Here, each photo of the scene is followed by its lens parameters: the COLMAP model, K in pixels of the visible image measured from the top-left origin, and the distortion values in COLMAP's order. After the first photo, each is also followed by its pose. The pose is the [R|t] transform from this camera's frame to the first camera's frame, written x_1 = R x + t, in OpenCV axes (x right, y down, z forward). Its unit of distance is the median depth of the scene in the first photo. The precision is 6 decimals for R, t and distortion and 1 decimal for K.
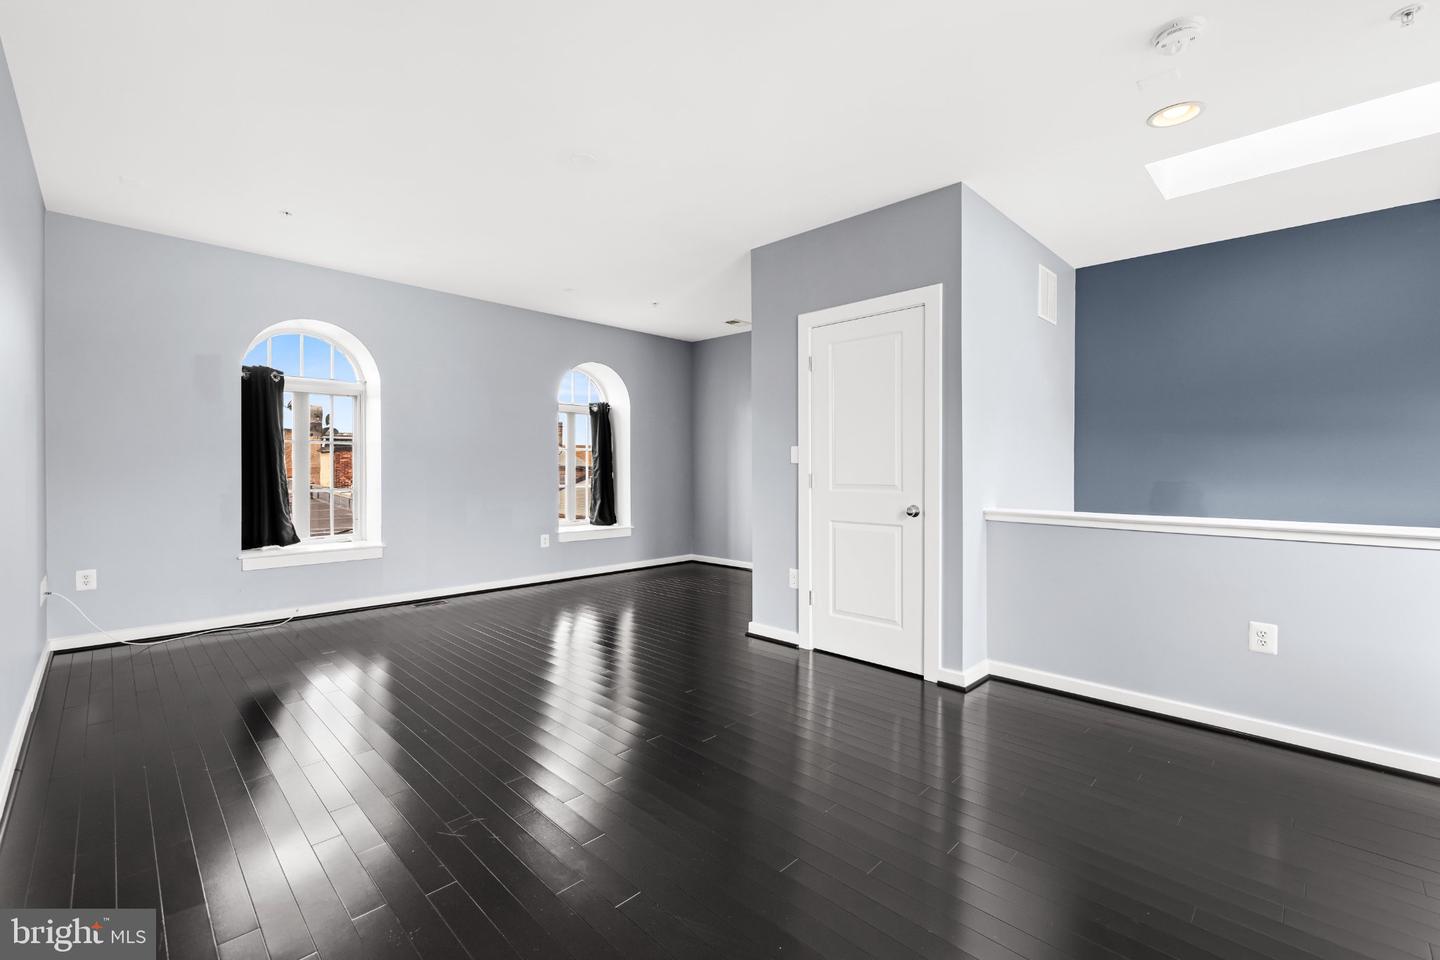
lens RADIAL K [[608.5, 0, 724.5], [0, 608.5, 468.0], [0, 0, 1]] dist [0.000237, 0.000041]
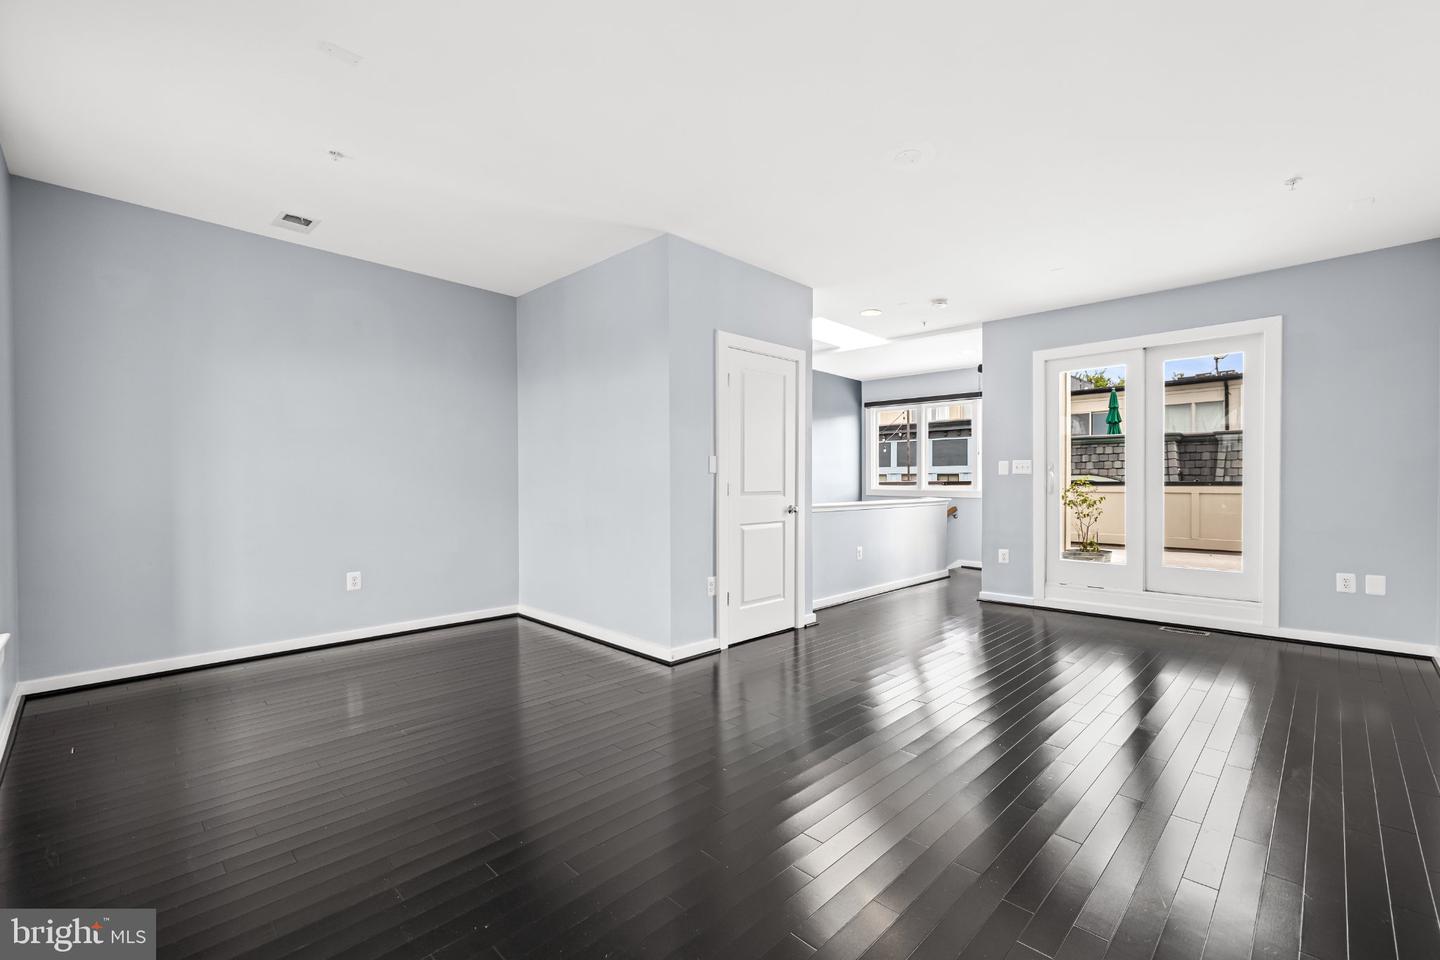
lens RADIAL K [[622.3, 0, 720.0], [0, 622.3, 480.0], [0, 0, 1]] dist [-0.000088, -0.000050]
pose [[-0.001592, 0.001260, 0.999998, -0.934451], [0.000828, 0.999999, -0.001259, 0.006603], [-0.999998, 0.000826, -0.001593, 1.004553]]
